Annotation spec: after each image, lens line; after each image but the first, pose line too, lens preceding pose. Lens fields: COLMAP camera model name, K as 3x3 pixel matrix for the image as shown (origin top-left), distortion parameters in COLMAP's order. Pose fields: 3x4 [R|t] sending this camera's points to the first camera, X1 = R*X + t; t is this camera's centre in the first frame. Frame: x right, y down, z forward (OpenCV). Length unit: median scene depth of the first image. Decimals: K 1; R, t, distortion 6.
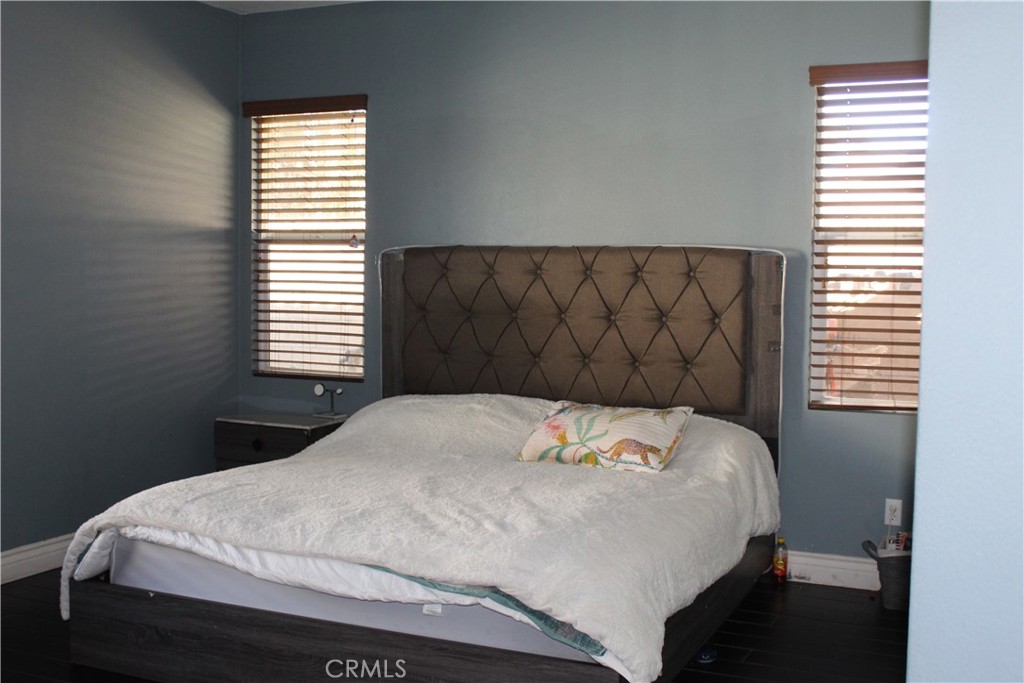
lens RADIAL K [[1201.2, 0, 509.5], [0, 1201.2, 321.3], [0, 0, 1]] dist [-0.056620, 0.000000]
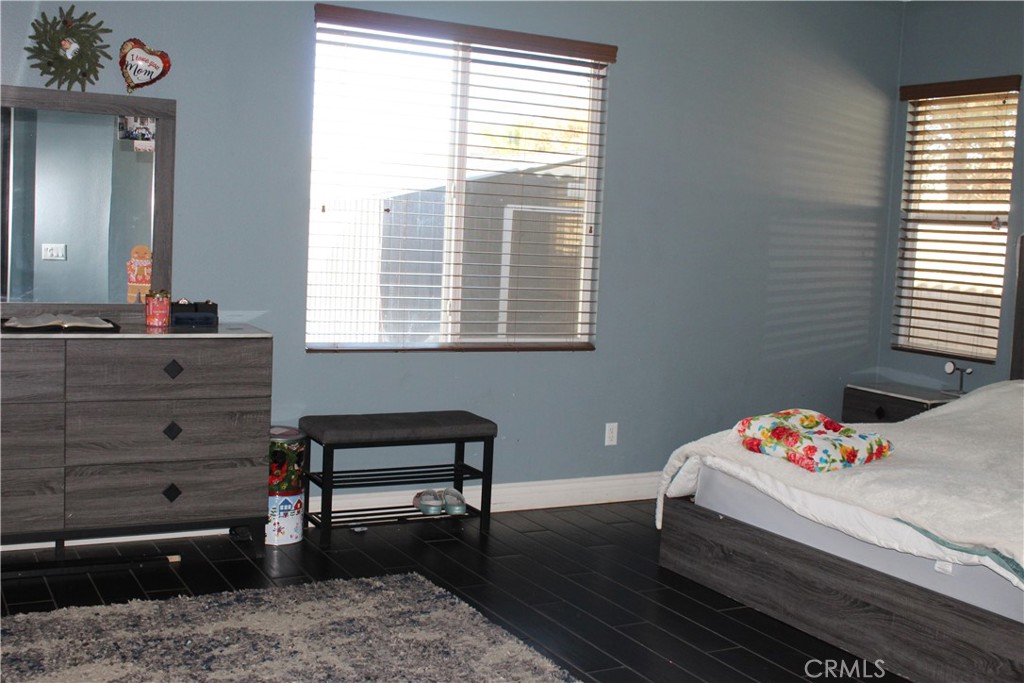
lens RADIAL K [[1201.2, 0, 512.8], [0, 1201.2, 341.7], [0, 0, 1]] dist [-0.056620, 0.000000]
pose [[0.812259, 0.086161, -0.576899, 0.124048], [-0.069090, 0.996279, 0.051520, 0.008588], [0.579191, -0.001990, 0.815189, -0.042949]]
